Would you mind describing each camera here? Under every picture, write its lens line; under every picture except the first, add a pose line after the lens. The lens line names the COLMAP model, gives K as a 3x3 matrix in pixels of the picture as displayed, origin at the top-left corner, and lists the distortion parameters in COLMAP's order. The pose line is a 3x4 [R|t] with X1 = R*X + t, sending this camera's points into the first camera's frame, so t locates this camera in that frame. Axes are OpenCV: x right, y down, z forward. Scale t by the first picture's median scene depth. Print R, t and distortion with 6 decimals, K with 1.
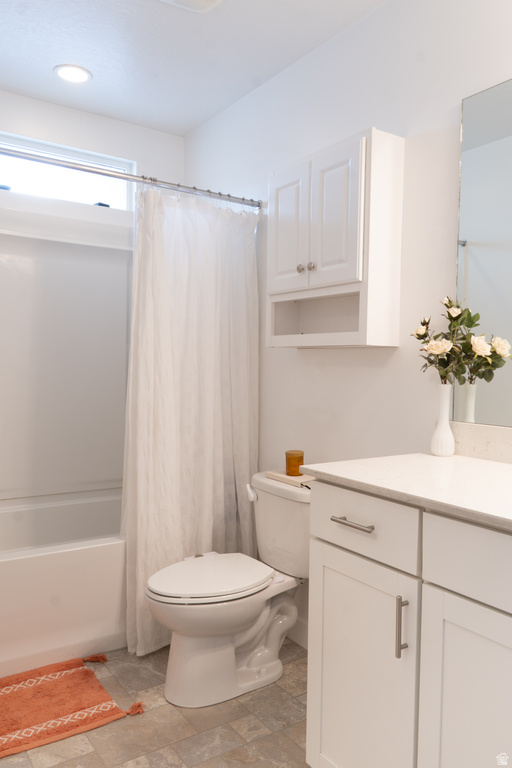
lens RADIAL K [[599.2, 0, 258.8], [0, 599.2, 385.3], [0, 0, 1]] dist [0.021335, -0.010392]
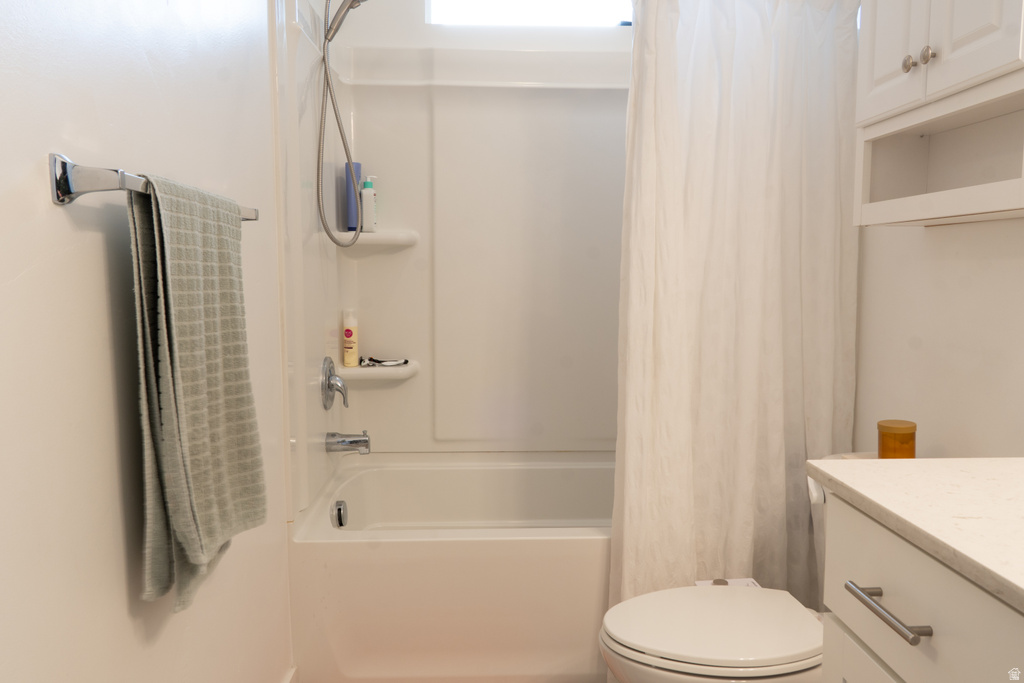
lens RADIAL K [[799.0, 0, 508.7], [0, 799.0, 341.4], [0, 0, 1]] dist [0.021335, -0.010392]
pose [[0.849594, 0.029279, -0.526624, 0.132669], [-0.002967, 0.998707, 0.050740, 0.004601], [0.527429, -0.041546, 0.848582, 0.217257]]
